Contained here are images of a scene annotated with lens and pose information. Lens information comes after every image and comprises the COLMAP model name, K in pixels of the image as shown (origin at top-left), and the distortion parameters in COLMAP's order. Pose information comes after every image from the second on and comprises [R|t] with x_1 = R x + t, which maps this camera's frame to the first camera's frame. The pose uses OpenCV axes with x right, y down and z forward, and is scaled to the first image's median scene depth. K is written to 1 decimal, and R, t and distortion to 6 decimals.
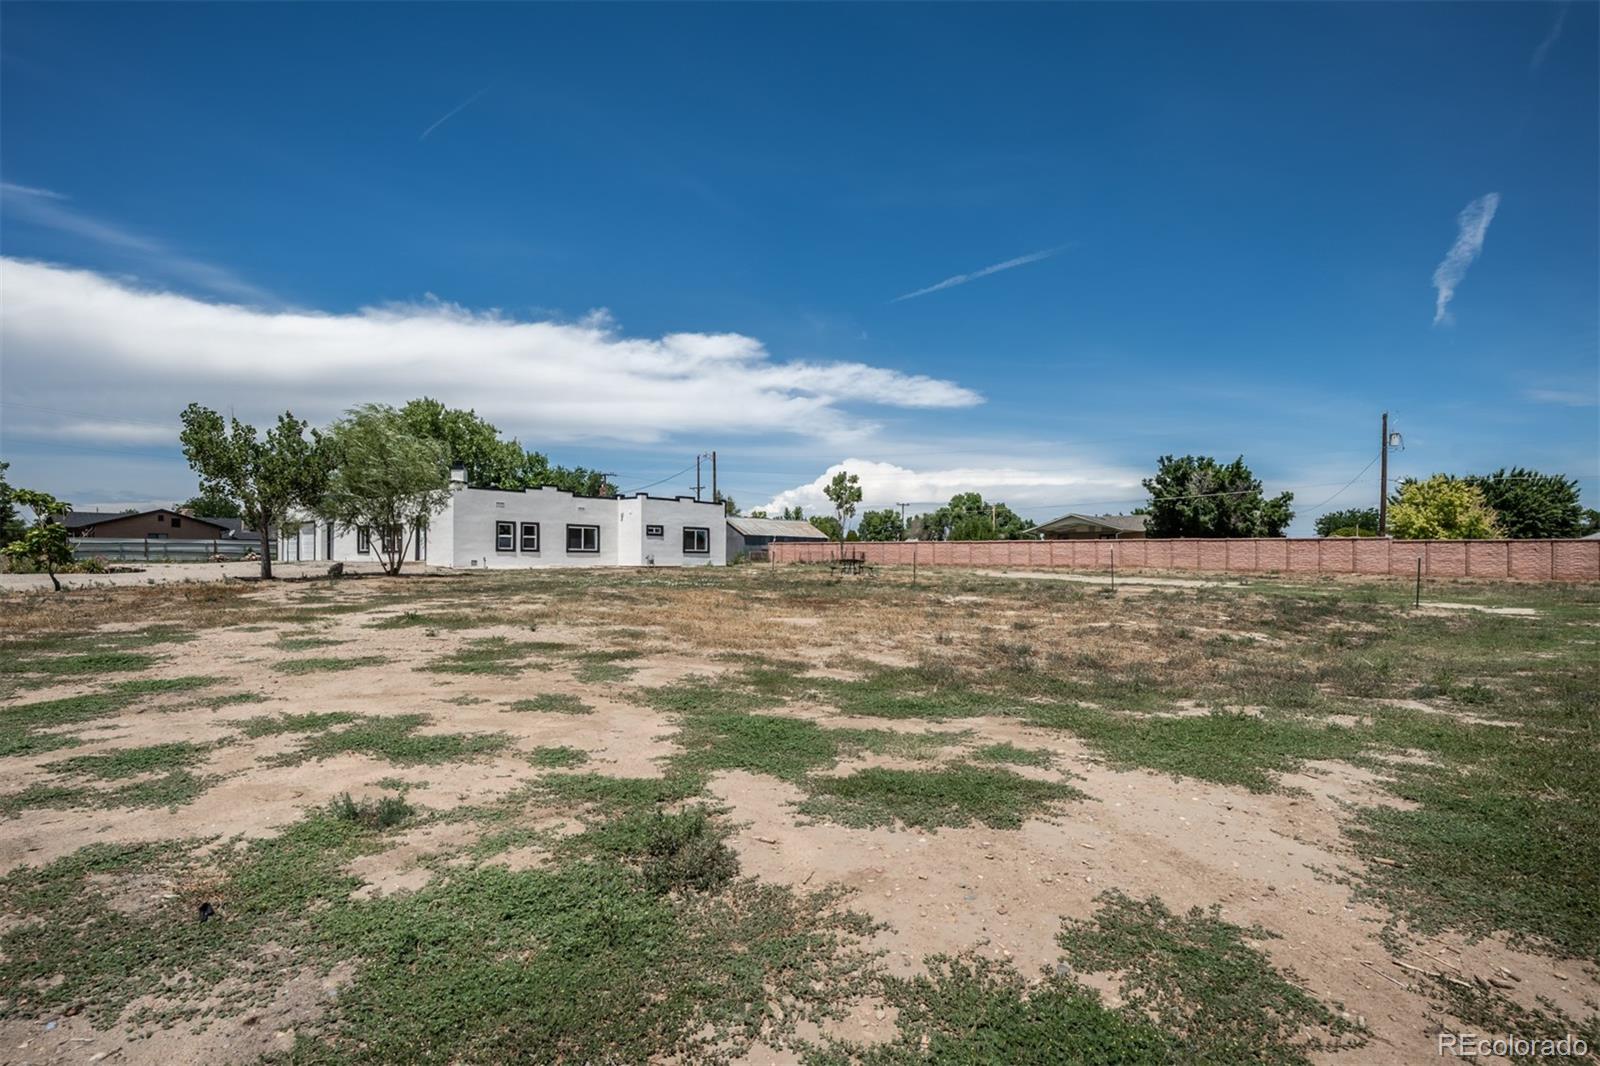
lens RADIAL K [[818.4, 0, 800.0], [0, 818.4, 533.0], [0, 0, 1]] dist [-0.000153, 0.000287]
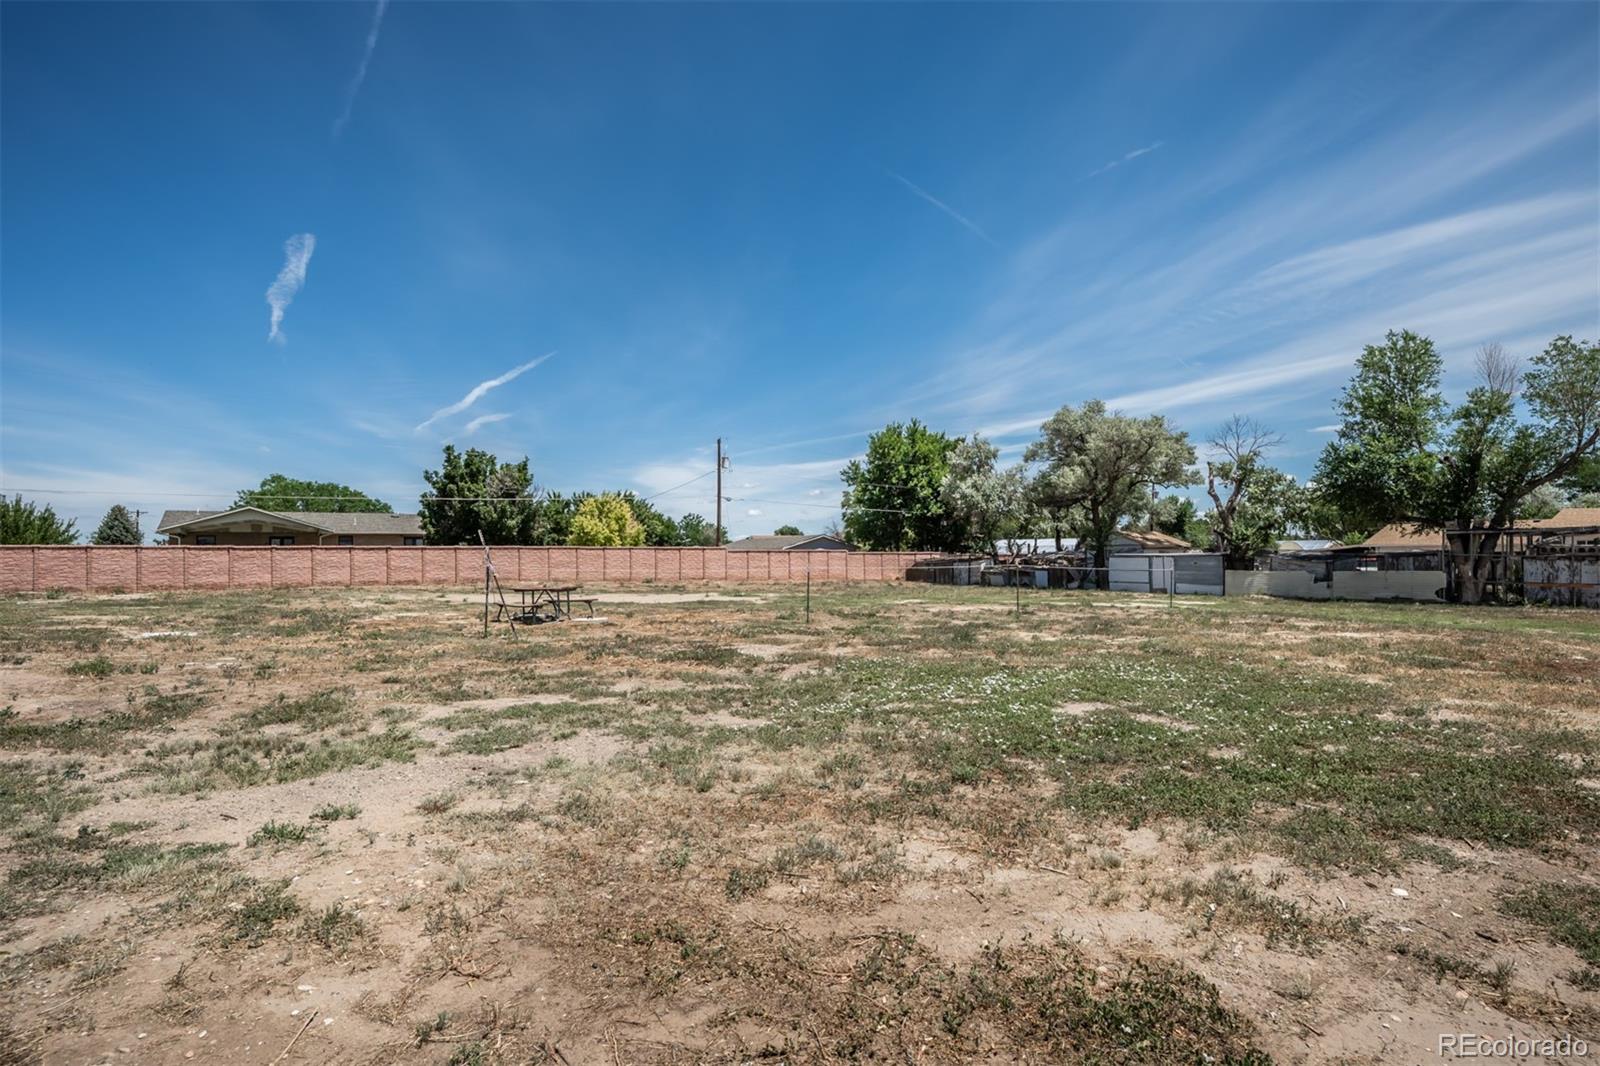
lens RADIAL K [[818.4, 0, 800.0], [0, 818.4, 533.0], [0, 0, 1]] dist [-0.000153, 0.000287]
pose [[0.244089, 0.024924, 0.969433, -0.055871], [-0.015171, 0.999645, -0.021880, 0.001471], [-0.969634, -0.009367, 0.244380, 0.093536]]
